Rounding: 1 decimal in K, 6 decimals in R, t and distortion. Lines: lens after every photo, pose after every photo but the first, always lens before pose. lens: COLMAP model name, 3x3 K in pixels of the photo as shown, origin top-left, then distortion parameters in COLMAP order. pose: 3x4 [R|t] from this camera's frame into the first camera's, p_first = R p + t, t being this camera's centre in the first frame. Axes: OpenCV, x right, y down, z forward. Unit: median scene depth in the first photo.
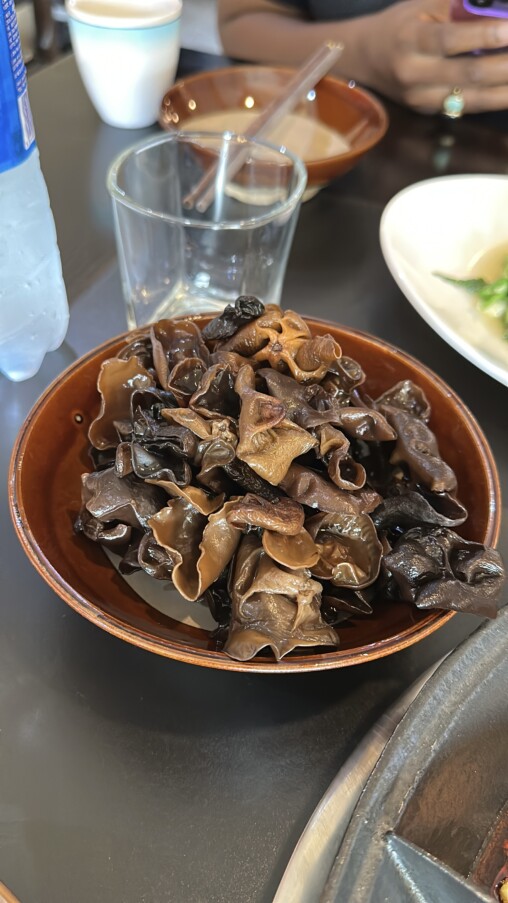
lens RADIAL K [[748.2, 0, 255.3], [0, 748.2, 451.9], [0, 0, 1]] dist [0.012883, -0.012781]
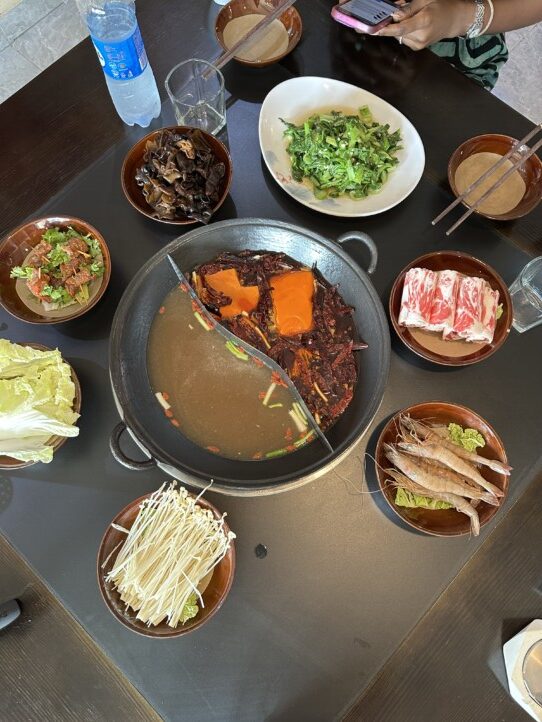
lens RADIAL K [[513.7, 0, 269.6], [0, 513.7, 361.2], [0, 0, 1]] dist [-0.011151, -0.020481]
pose [[0.939444, 0.316107, -0.132368, 1.377604], [-0.219079, 0.850968, 0.477344, -0.673874], [0.263533, -0.419439, 0.868690, -2.076957]]
